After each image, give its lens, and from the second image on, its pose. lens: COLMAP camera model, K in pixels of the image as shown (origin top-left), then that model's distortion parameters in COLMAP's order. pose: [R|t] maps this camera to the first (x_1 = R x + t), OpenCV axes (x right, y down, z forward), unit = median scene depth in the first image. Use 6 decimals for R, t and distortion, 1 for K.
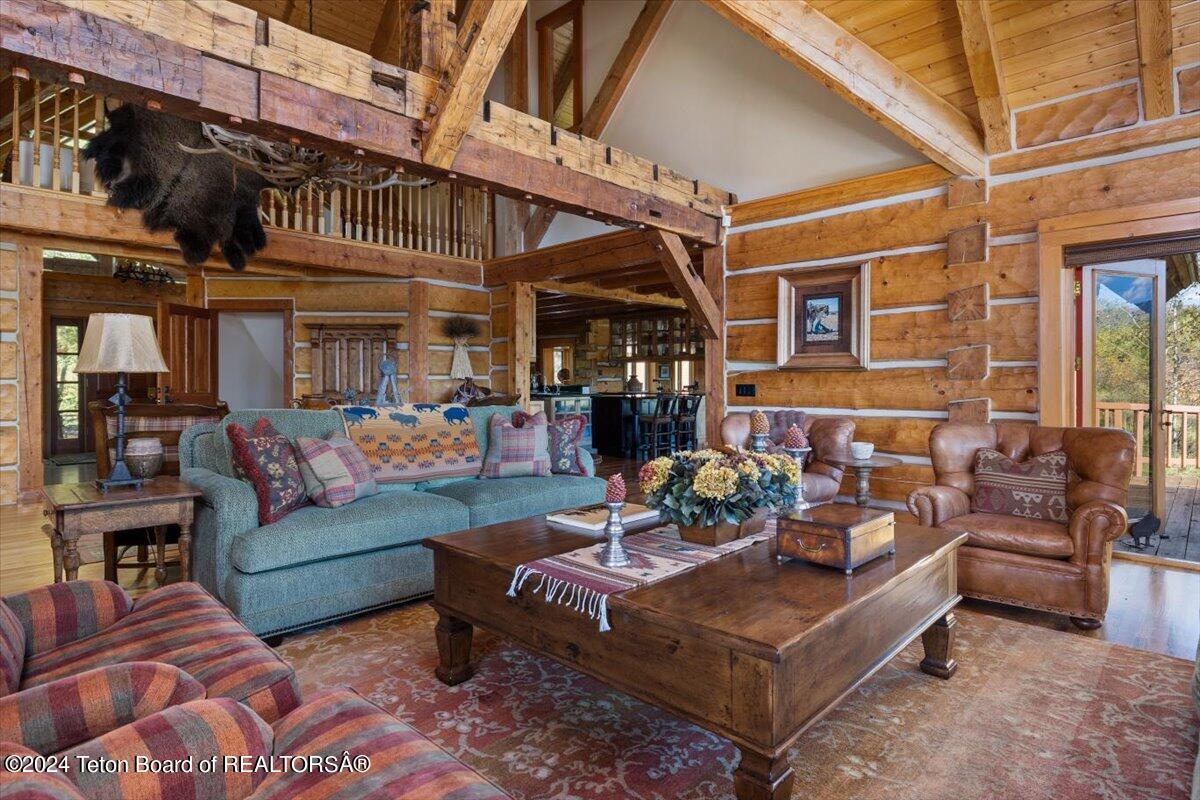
lens RADIAL K [[647.7, 0, 601.5], [0, 647.7, 396.3], [0, 0, 1]] dist [-0.007518, -0.000335]
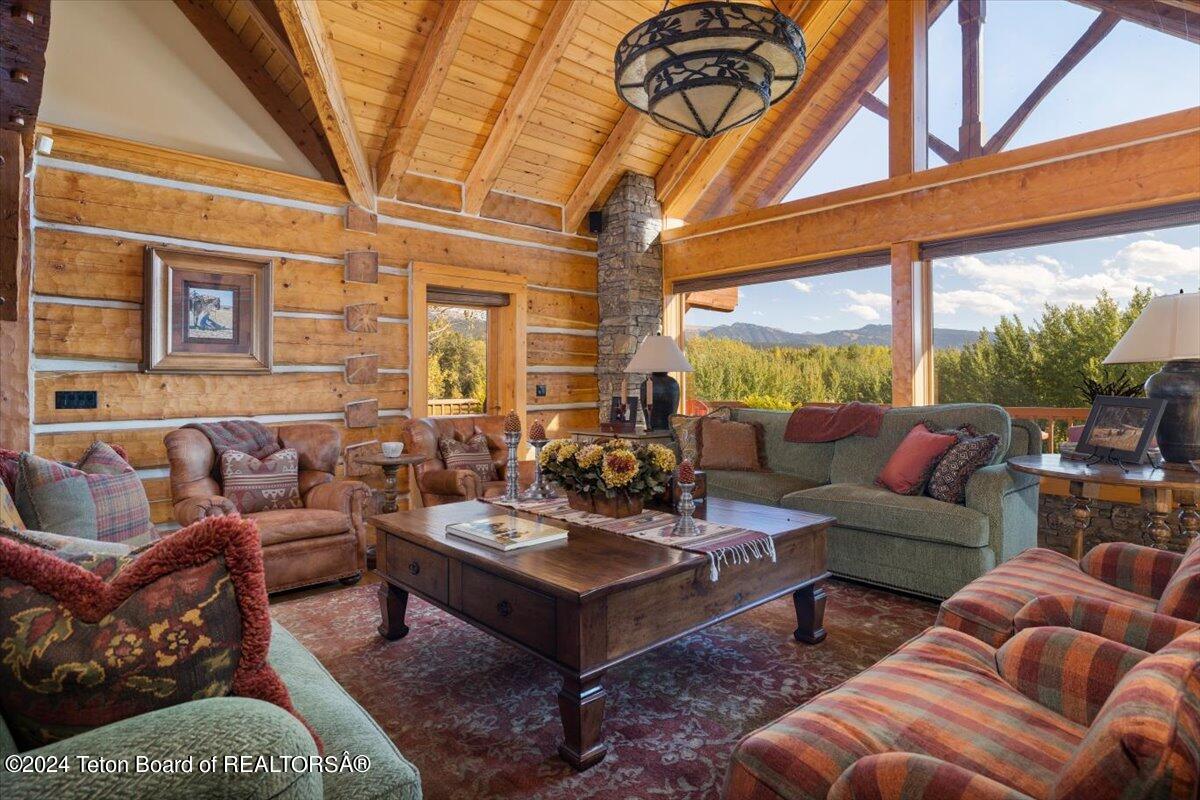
lens RADIAL K [[647.7, 0, 618.1], [0, 647.7, 377.3], [0, 0, 1]] dist [-0.007518, -0.000335]
pose [[0.044024, 0.013374, 0.998941, -0.487123], [0.031968, 0.999379, -0.014789, -0.005225], [-0.998519, 0.032585, 0.043569, 0.437983]]
